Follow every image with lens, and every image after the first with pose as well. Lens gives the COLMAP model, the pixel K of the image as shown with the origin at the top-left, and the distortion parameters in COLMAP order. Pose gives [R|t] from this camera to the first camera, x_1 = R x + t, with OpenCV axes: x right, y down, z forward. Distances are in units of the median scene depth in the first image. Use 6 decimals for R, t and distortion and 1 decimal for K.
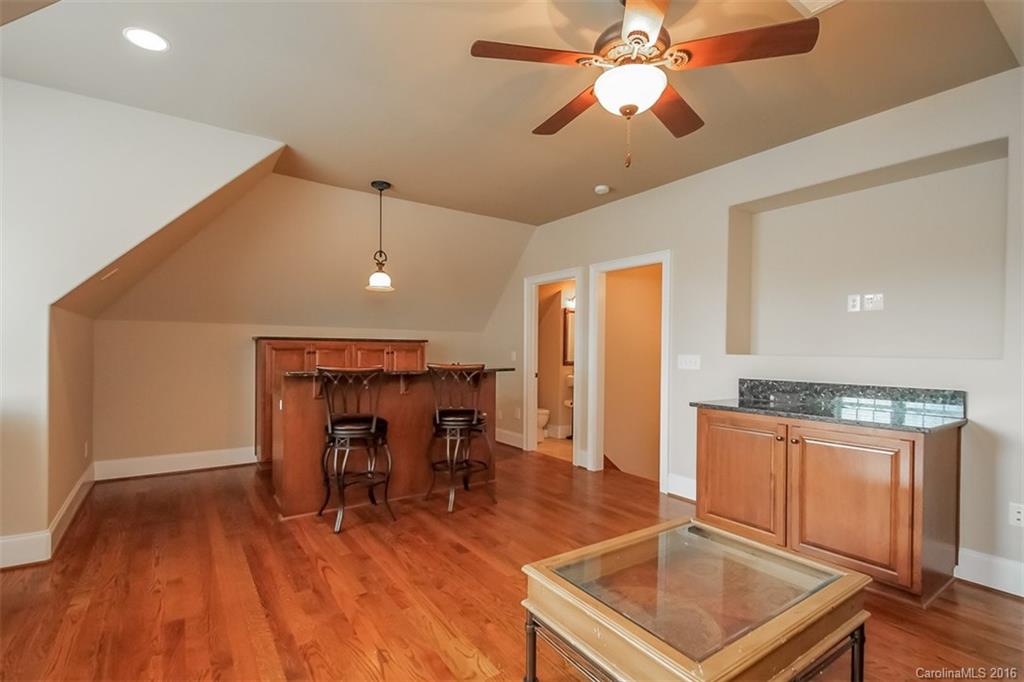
lens RADIAL K [[475.5, 0, 515.3], [0, 475.5, 344.6], [0, 0, 1]] dist [0.008559, -0.001523]
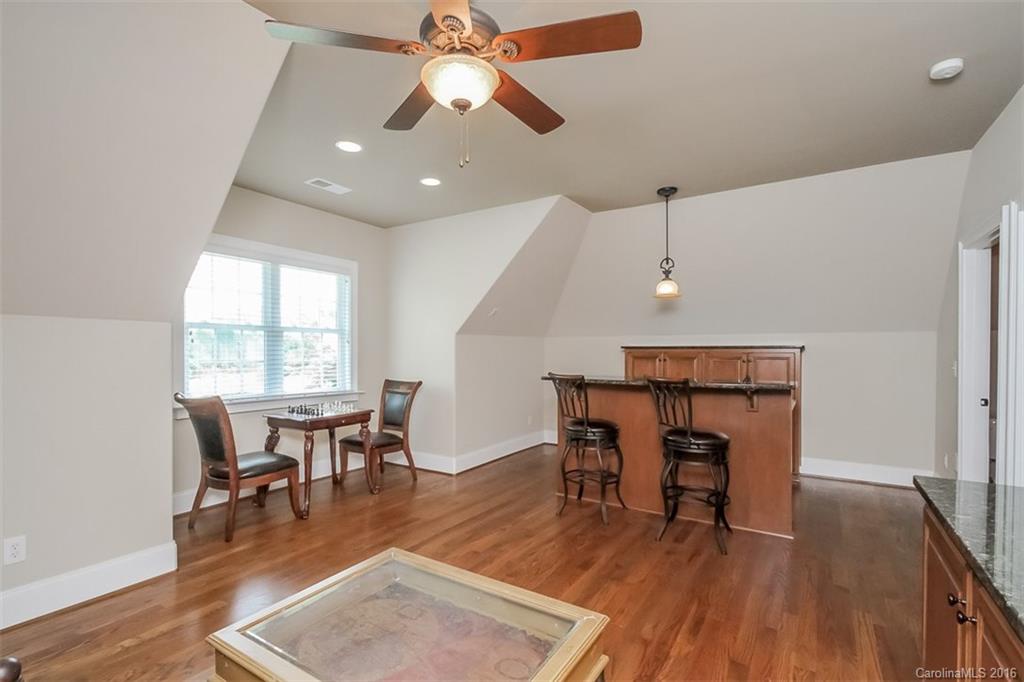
lens RADIAL K [[475.5, 0, 515.8], [0, 475.5, 350.1], [0, 0, 1]] dist [0.008559, -0.001523]
pose [[0.372959, -0.014050, -0.927741, 0.509512], [0.014739, 0.999849, -0.009217, -0.003807], [0.927731, -0.010236, 0.373110, 0.346287]]
